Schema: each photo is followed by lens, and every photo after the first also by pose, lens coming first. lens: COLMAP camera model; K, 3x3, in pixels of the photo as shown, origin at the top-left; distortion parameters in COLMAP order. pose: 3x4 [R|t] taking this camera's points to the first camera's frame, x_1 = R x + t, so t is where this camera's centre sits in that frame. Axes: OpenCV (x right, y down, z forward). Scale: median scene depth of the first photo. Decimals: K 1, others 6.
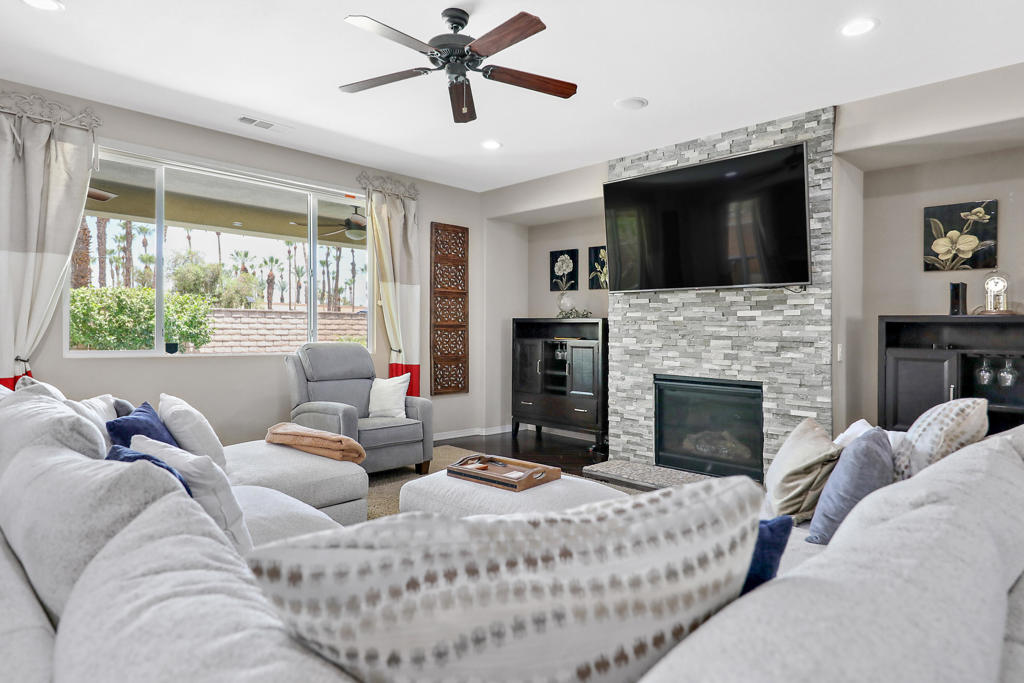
lens RADIAL K [[554.3, 0, 512.0], [0, 554.3, 341.5], [0, 0, 1]] dist [-0.003911, -0.000522]
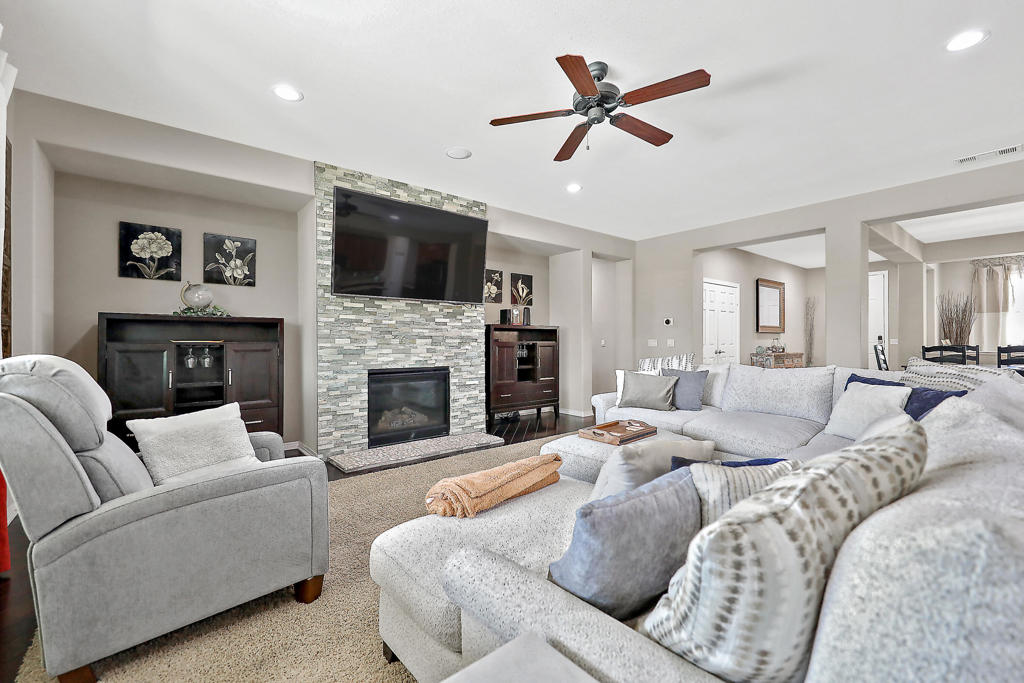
lens RADIAL K [[412.5, 0, 474.4], [0, 412.5, 337.9], [0, 0, 1]] dist [-0.000190, 0.000052]
pose [[0.151360, -0.015272, 0.988361, -0.577935], [0.015792, 0.999790, 0.013030, -0.015392], [-0.988353, 0.013636, 0.151570, 0.679386]]
